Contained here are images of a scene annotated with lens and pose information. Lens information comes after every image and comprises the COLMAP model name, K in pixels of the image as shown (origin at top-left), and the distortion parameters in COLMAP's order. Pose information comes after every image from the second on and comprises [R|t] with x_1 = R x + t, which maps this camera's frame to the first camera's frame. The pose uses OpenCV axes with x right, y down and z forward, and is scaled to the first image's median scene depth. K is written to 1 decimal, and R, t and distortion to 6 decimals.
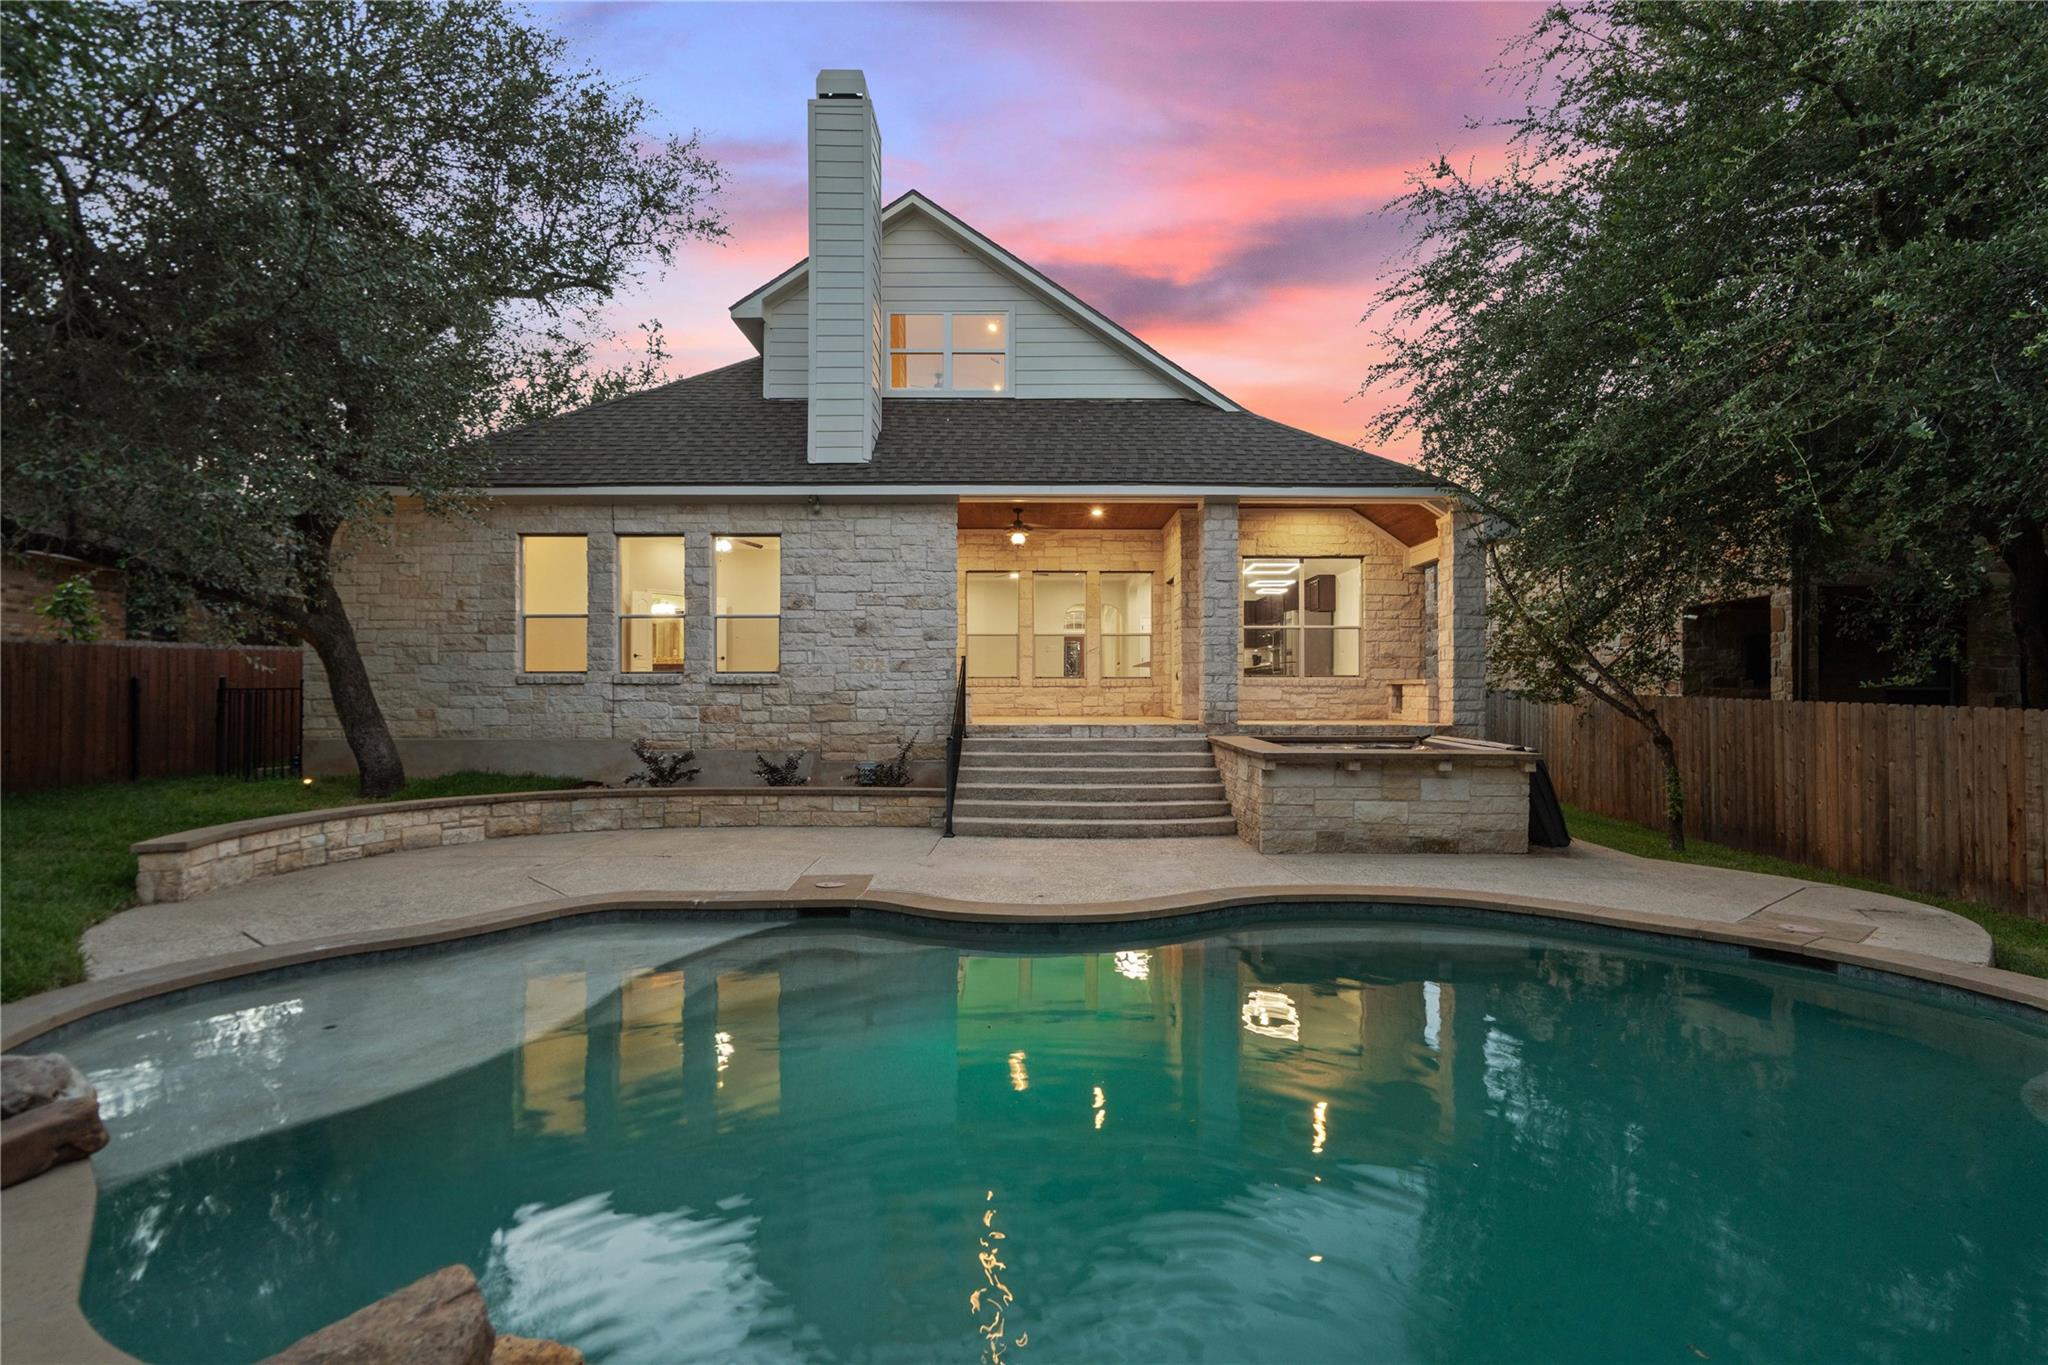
lens RADIAL K [[947.9, 0, 1028.9], [0, 947.9, 691.7], [0, 0, 1]] dist [-0.000150, 0.001261]
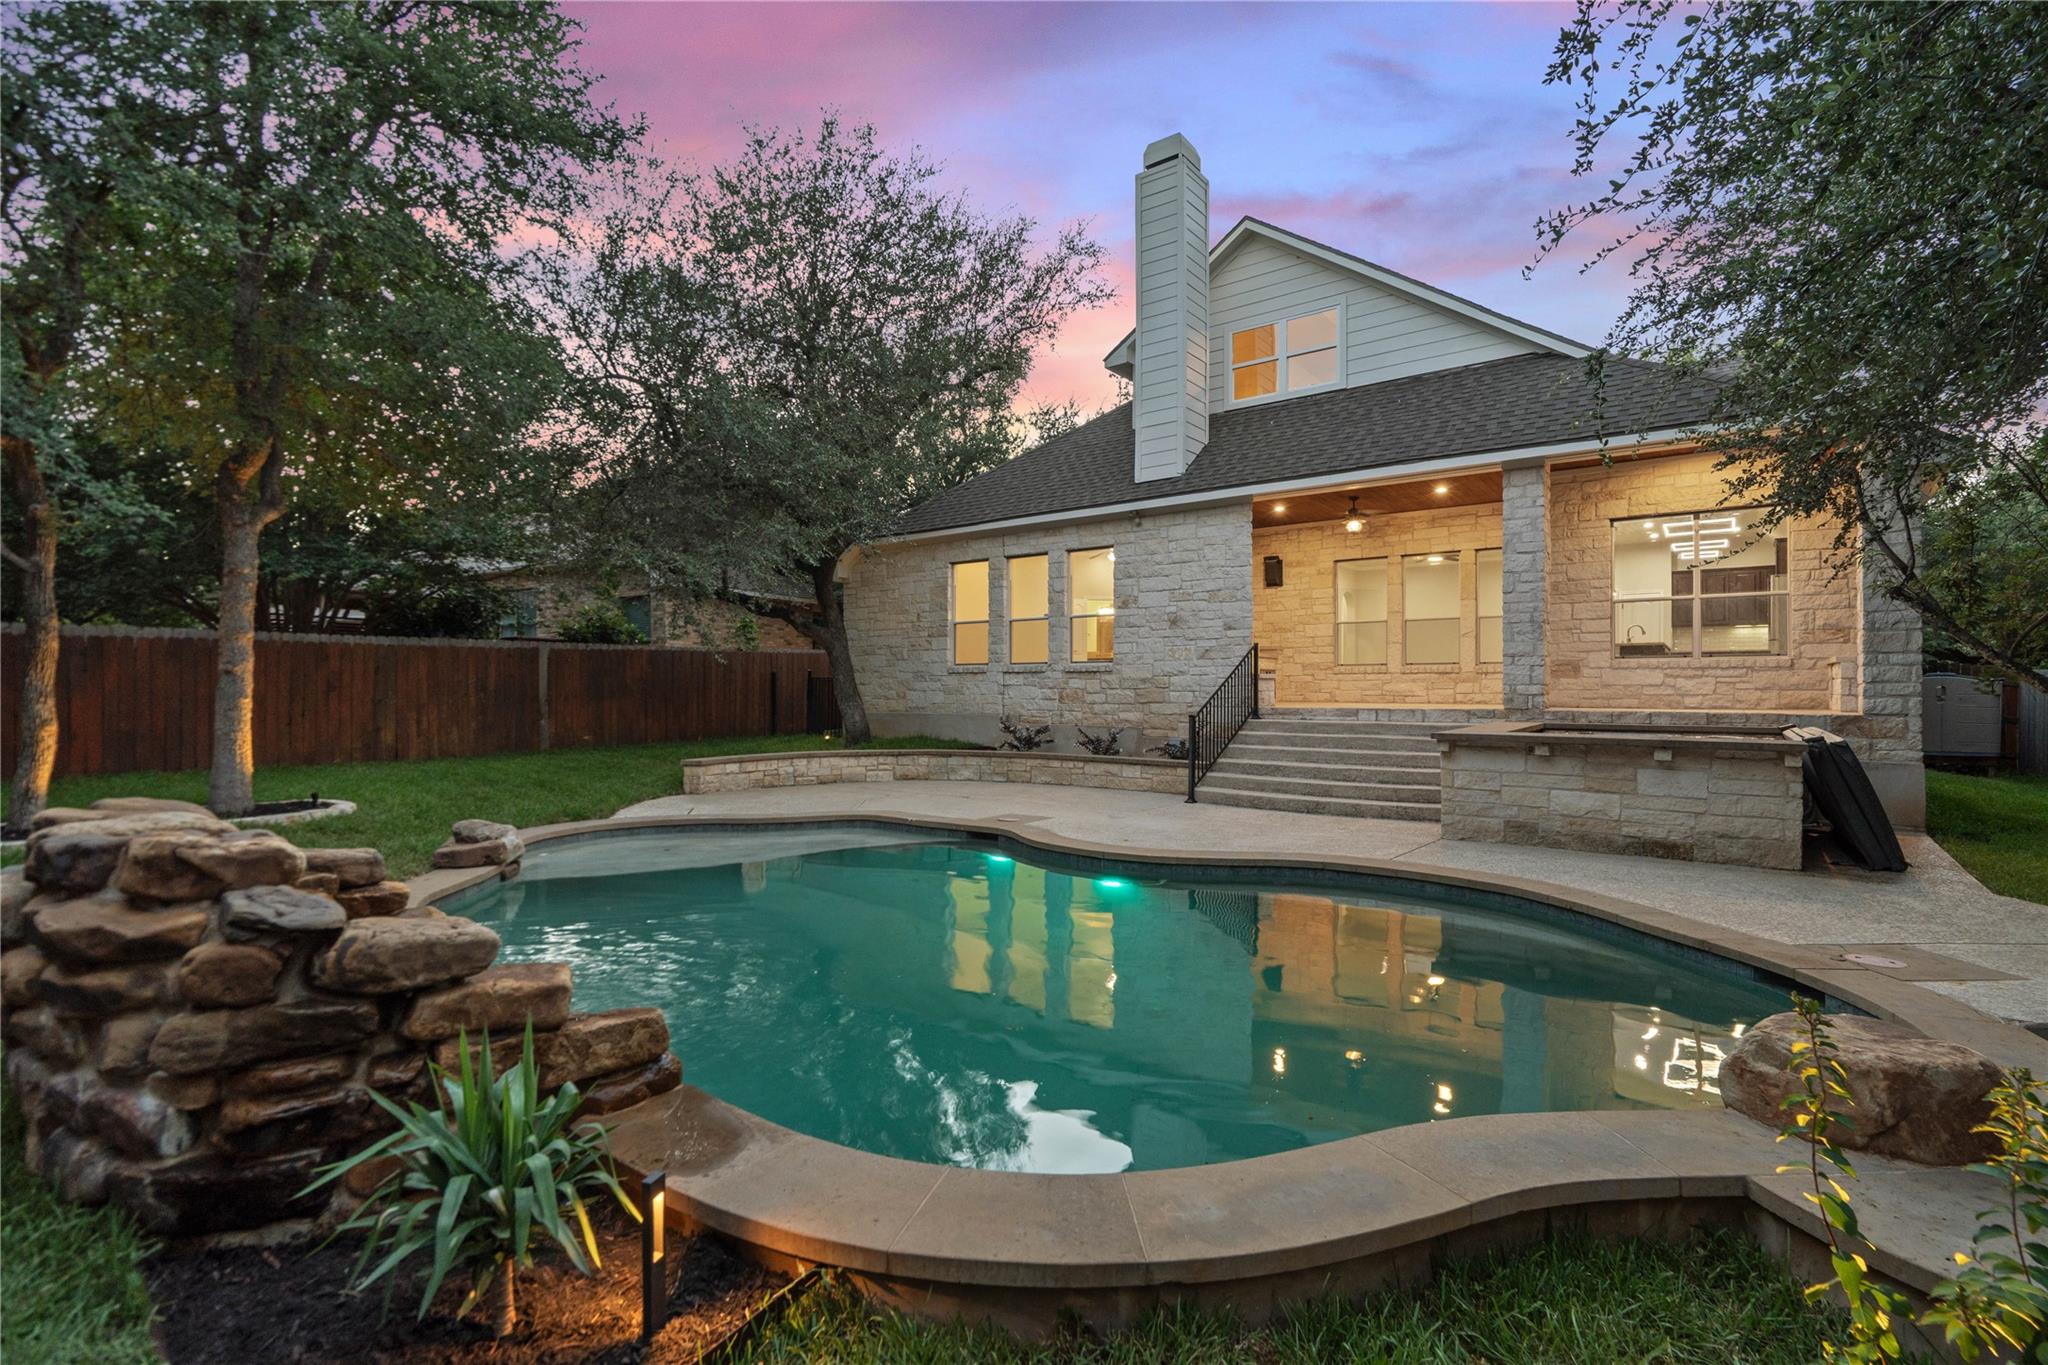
lens RADIAL K [[947.9, 0, 1028.1], [0, 947.9, 684.0], [0, 0, 1]] dist [0.001172, 0.004165]
pose [[0.794825, -0.003157, -0.606831, 0.377931], [-0.001074, 0.999978, -0.006609, 0.016304], [0.606838, 0.005905, 0.794803, -0.014222]]
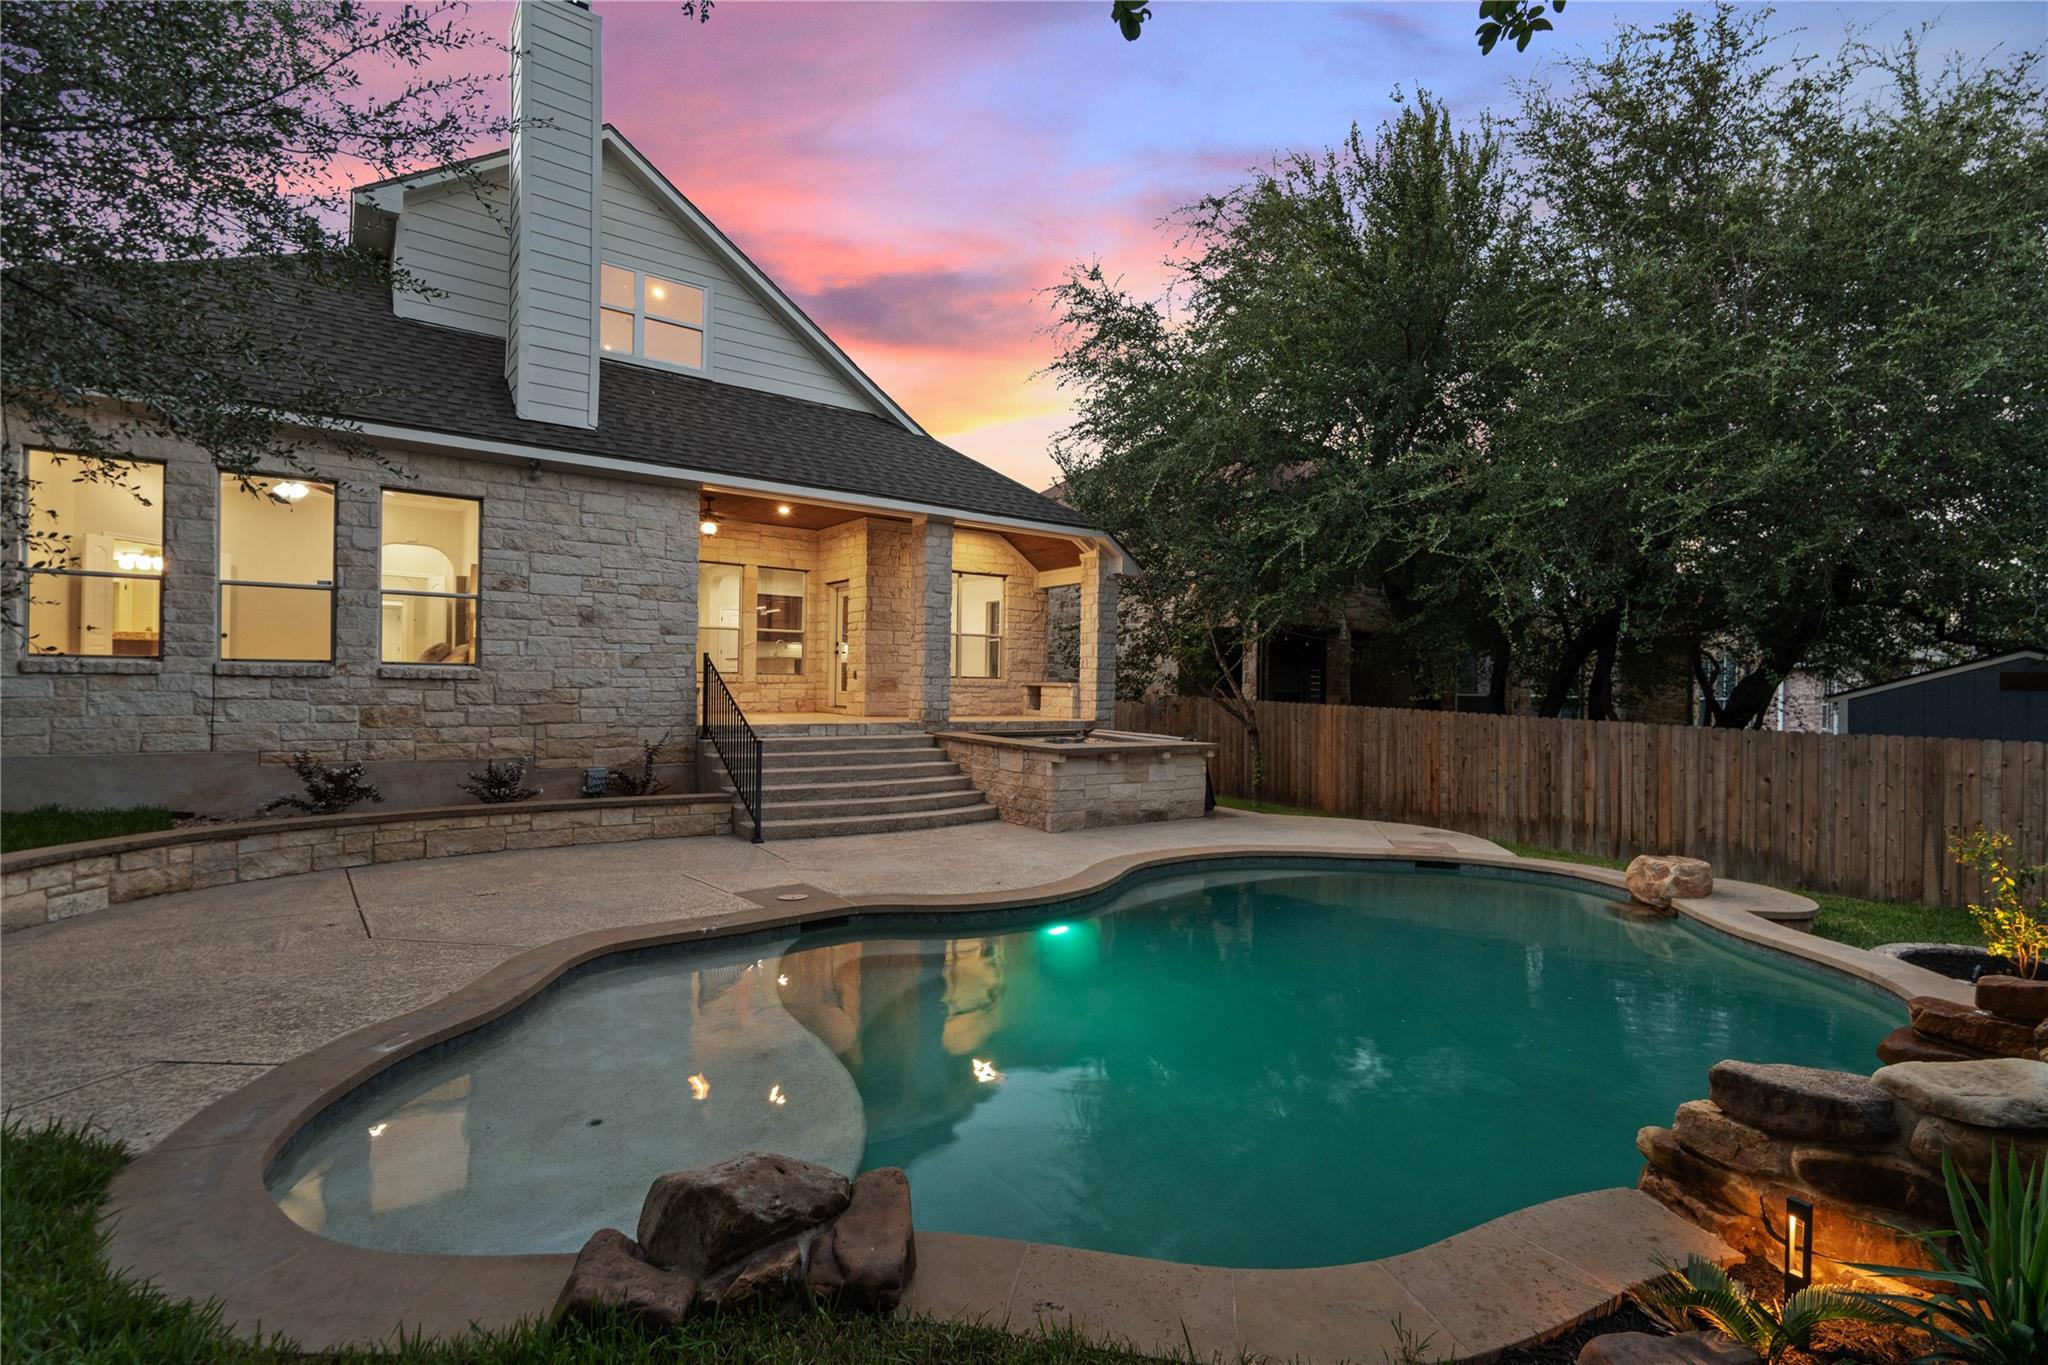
lens RADIAL K [[947.9, 0, 1028.1], [0, 947.9, 684.0], [0, 0, 1]] dist [0.001172, 0.004165]
pose [[0.801200, 0.012704, 0.598262, -0.375464], [-0.016942, 0.999855, 0.001456, -0.013142], [-0.598157, -0.011302, 0.801299, 0.048034]]
